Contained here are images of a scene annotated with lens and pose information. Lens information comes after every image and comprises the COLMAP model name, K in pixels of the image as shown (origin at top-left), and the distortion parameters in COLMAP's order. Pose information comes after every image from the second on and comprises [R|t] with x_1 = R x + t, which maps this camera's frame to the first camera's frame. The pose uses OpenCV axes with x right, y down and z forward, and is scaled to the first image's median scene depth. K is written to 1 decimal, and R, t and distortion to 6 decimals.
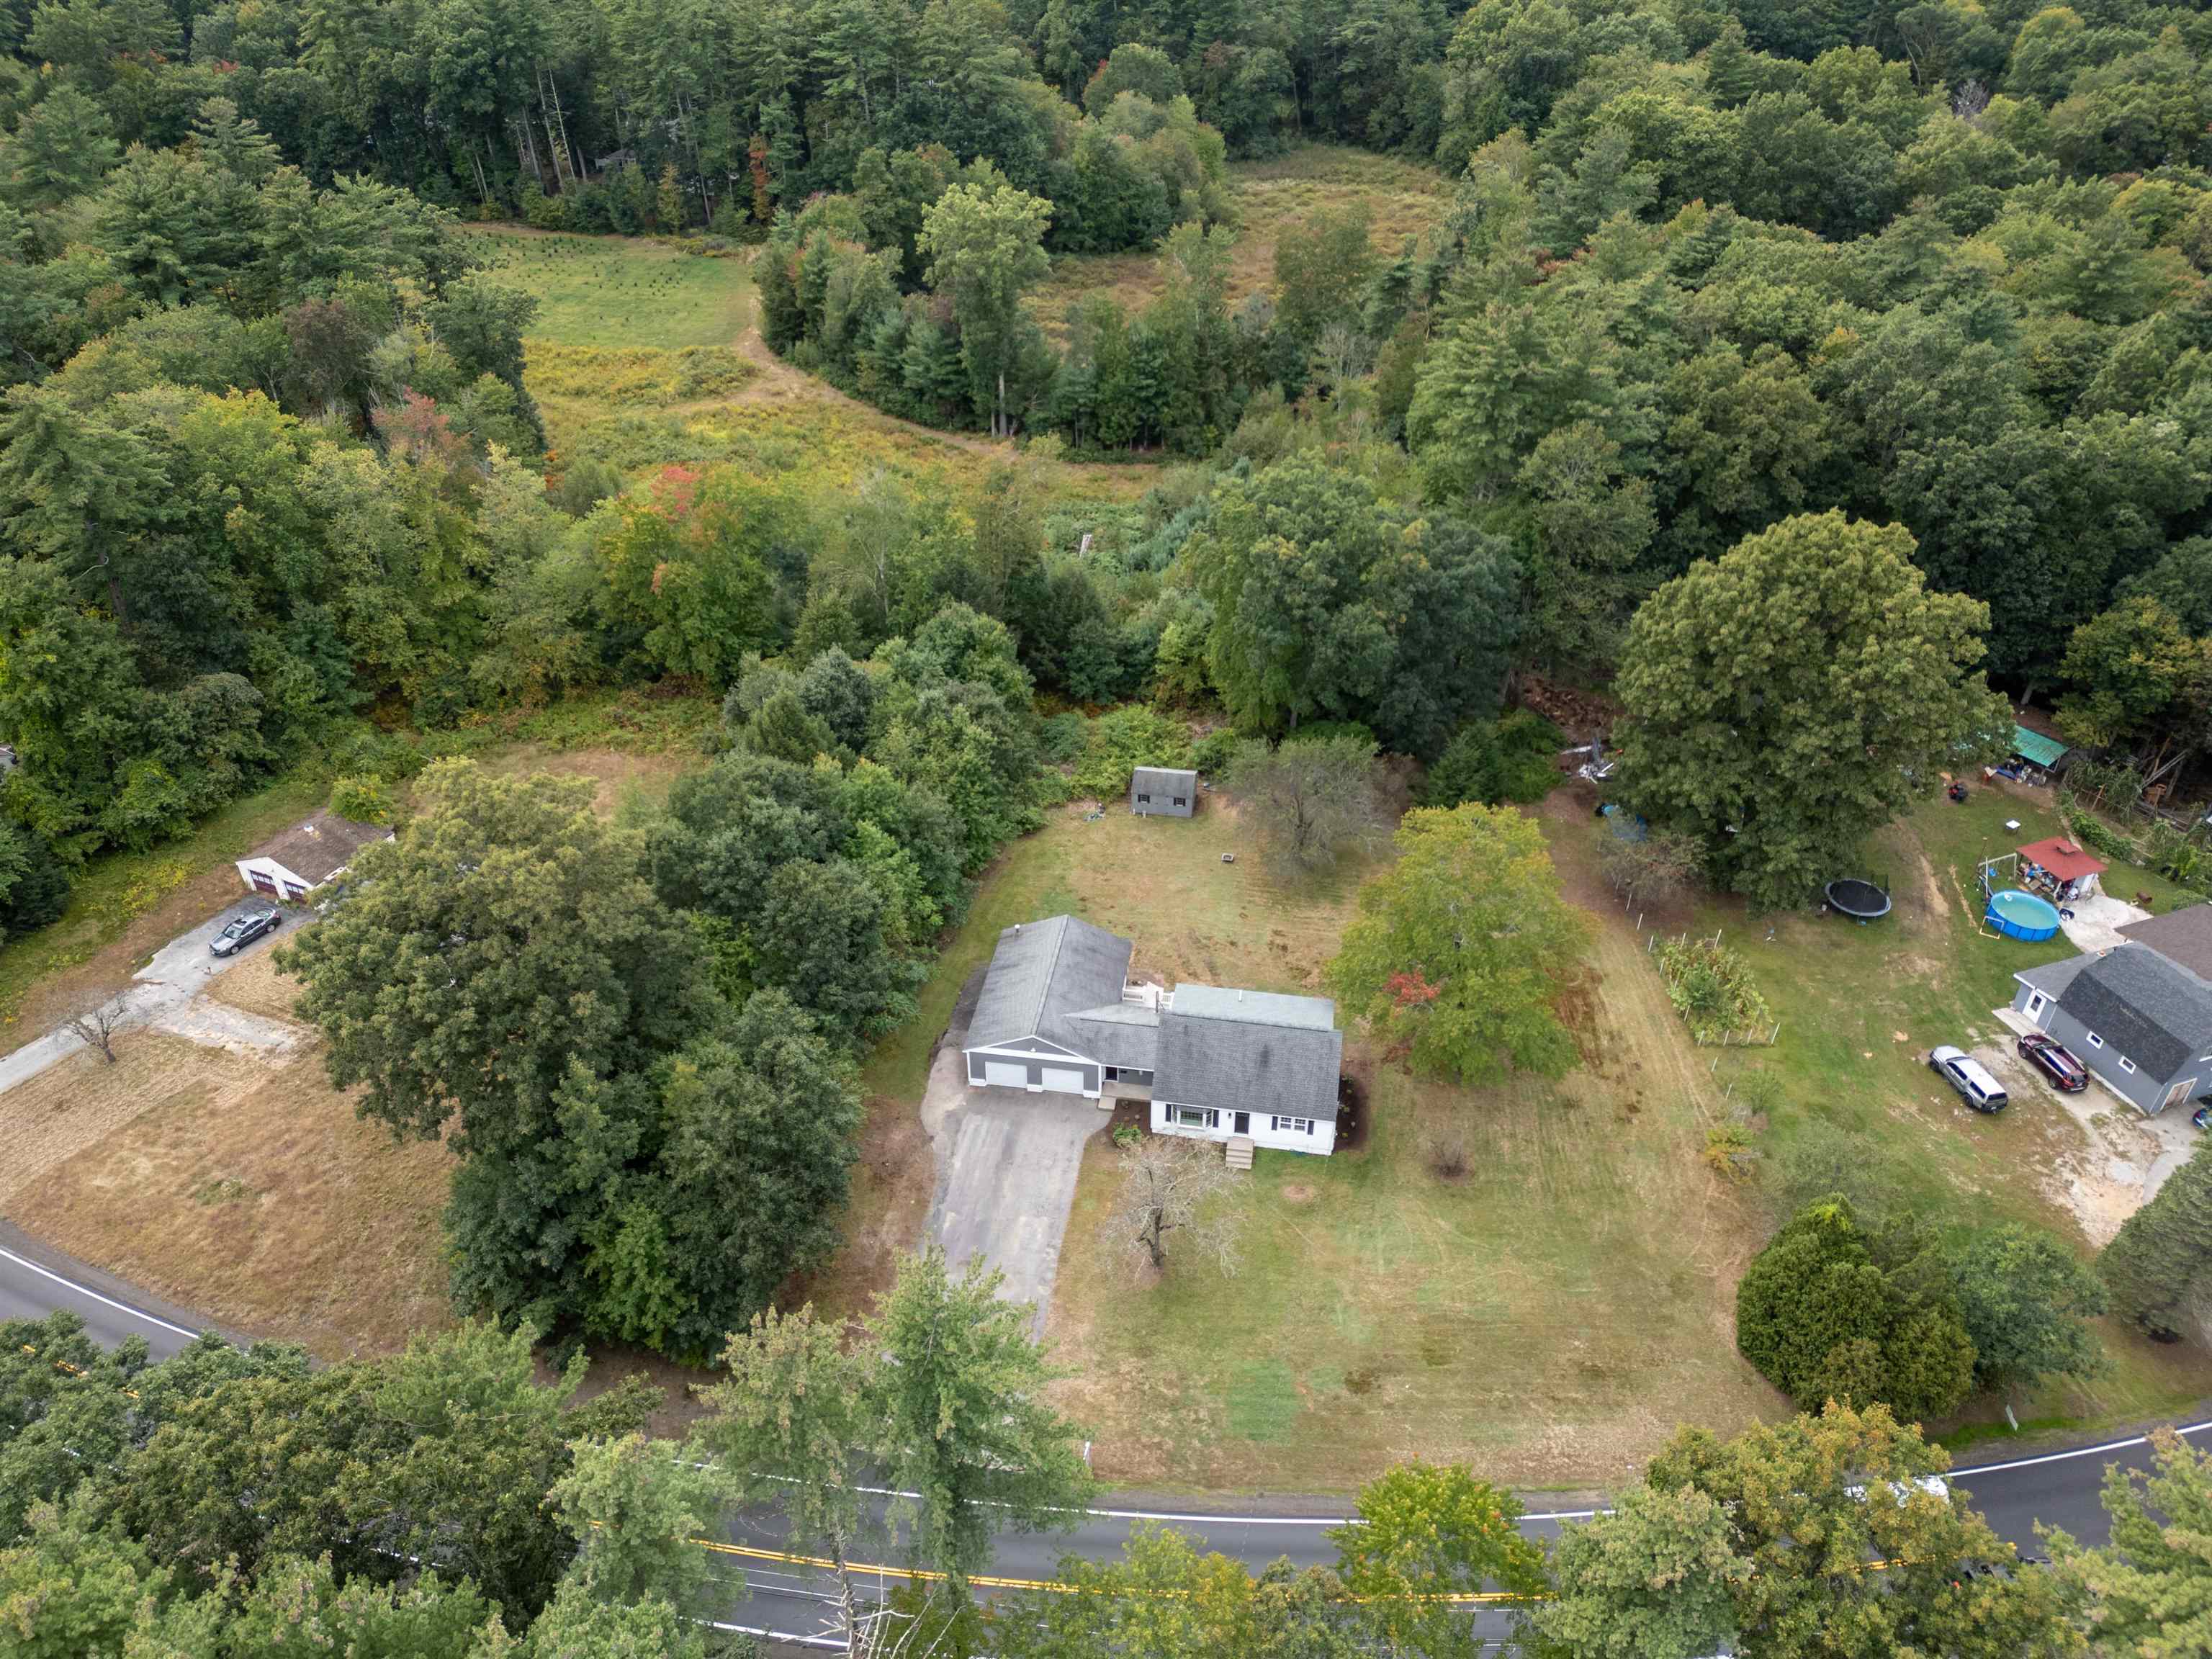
lens RADIAL K [[1547.7, 0, 1108.3], [0, 1547.7, 820.1], [0, 0, 1]] dist [0.095478, -0.097809]
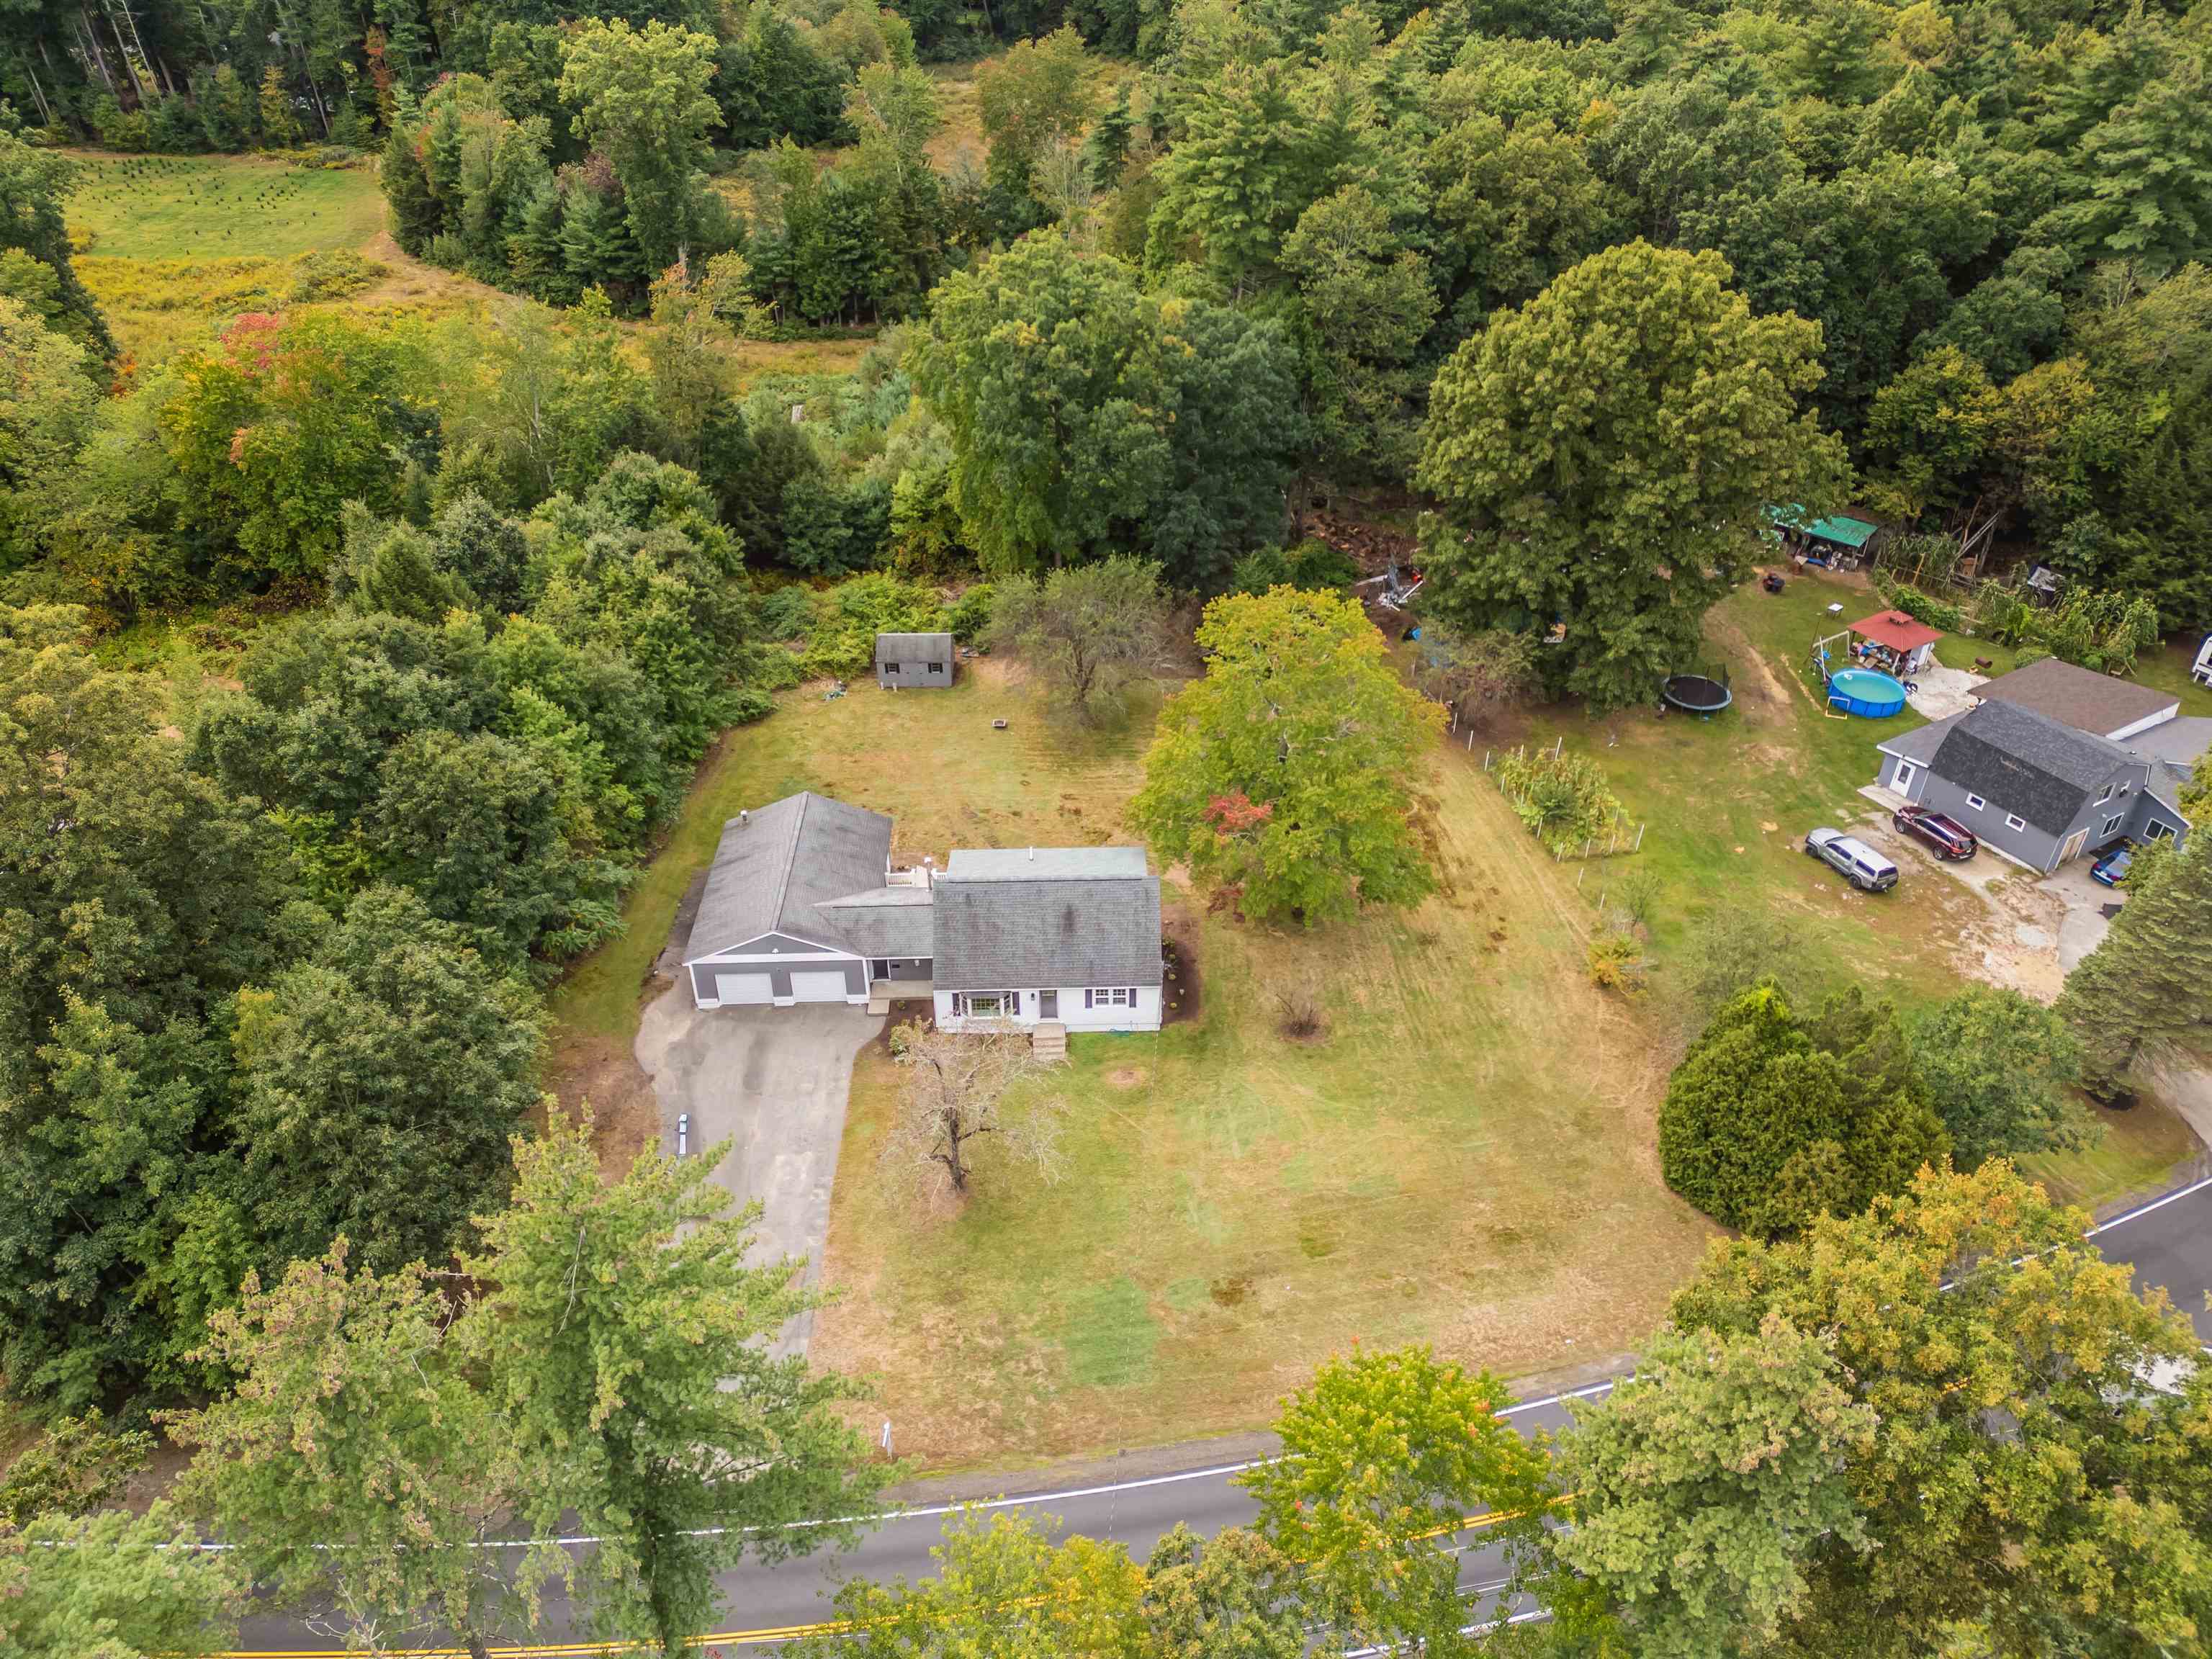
lens RADIAL K [[1547.7, 0, 1108.3], [0, 1547.7, 820.1], [0, 0, 1]] dist [0.095478, -0.097809]
pose [[0.983675, -0.105603, 0.145711, 0.008872], [0.105088, 0.994399, 0.011249, 0.085660], [-0.146083, 0.004247, 0.989263, 0.183763]]
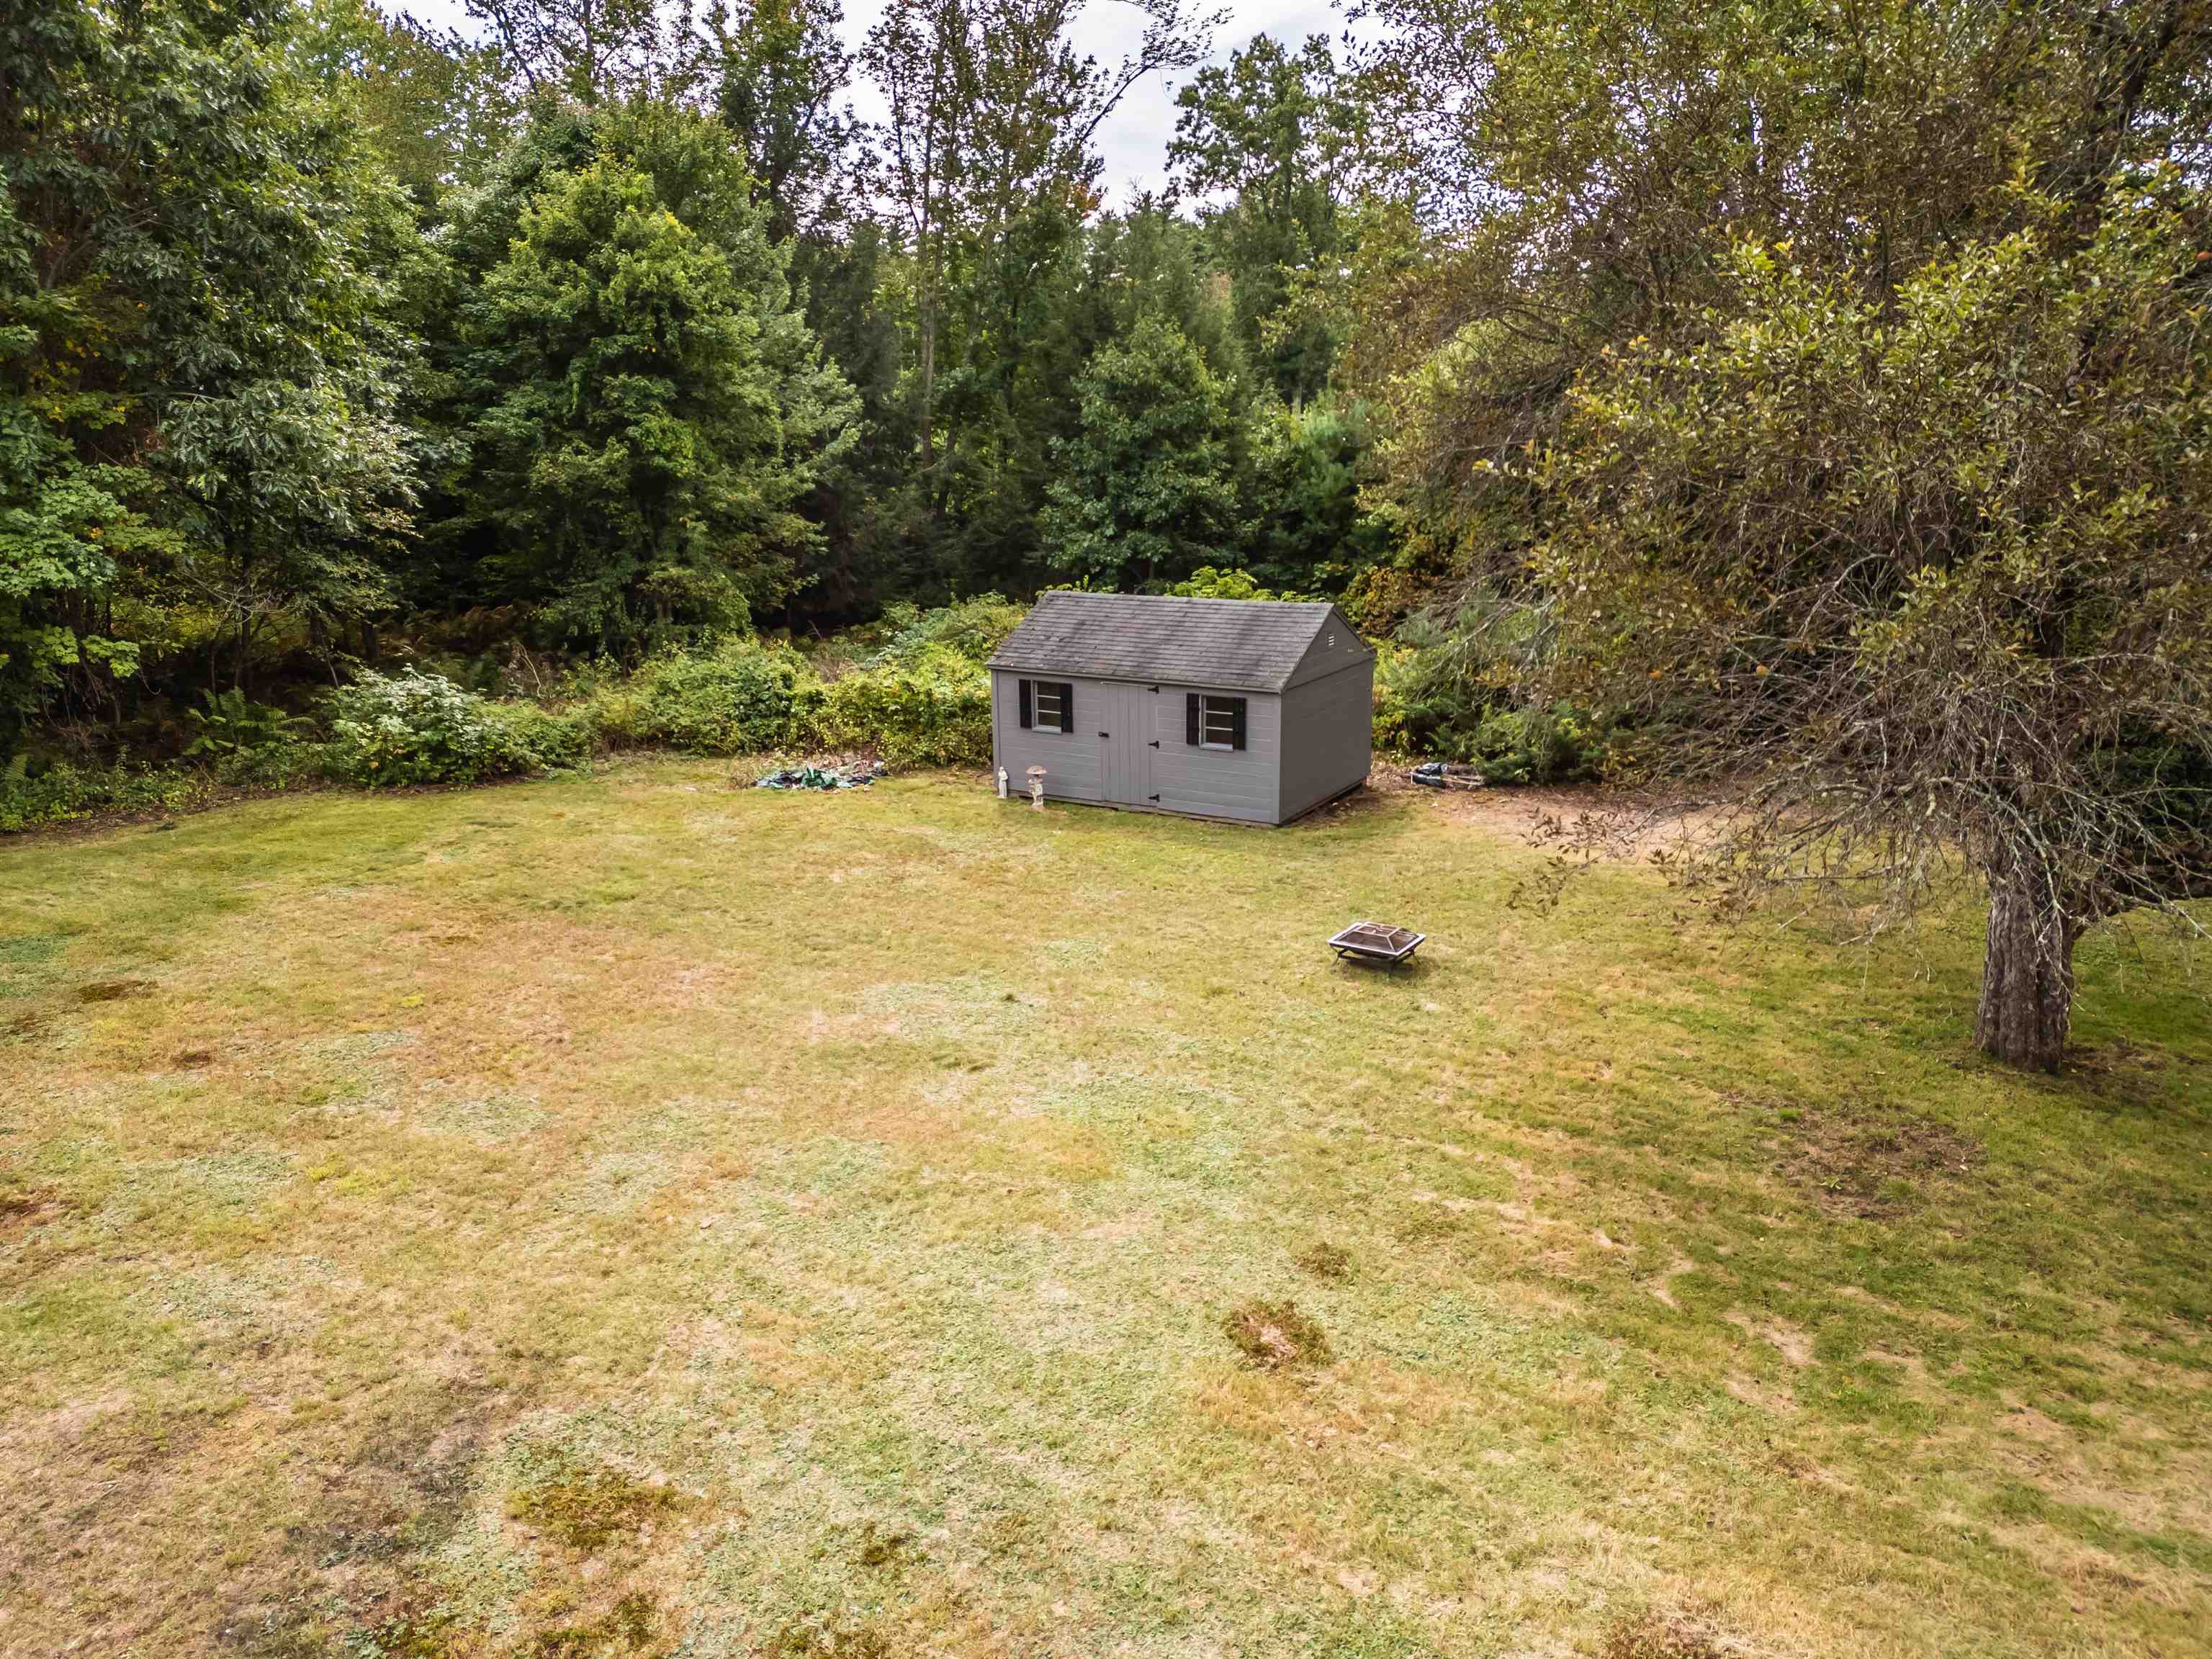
lens RADIAL K [[1547.7, 0, 1108.3], [0, 1547.7, 820.1], [0, 0, 1]] dist [0.095478, -0.097809]
pose [[0.937576, 0.082404, -0.337876, 0.116348], [-0.198809, 0.924125, -0.326295, 0.072548], [0.285352, 0.373099, 0.882820, 1.015395]]
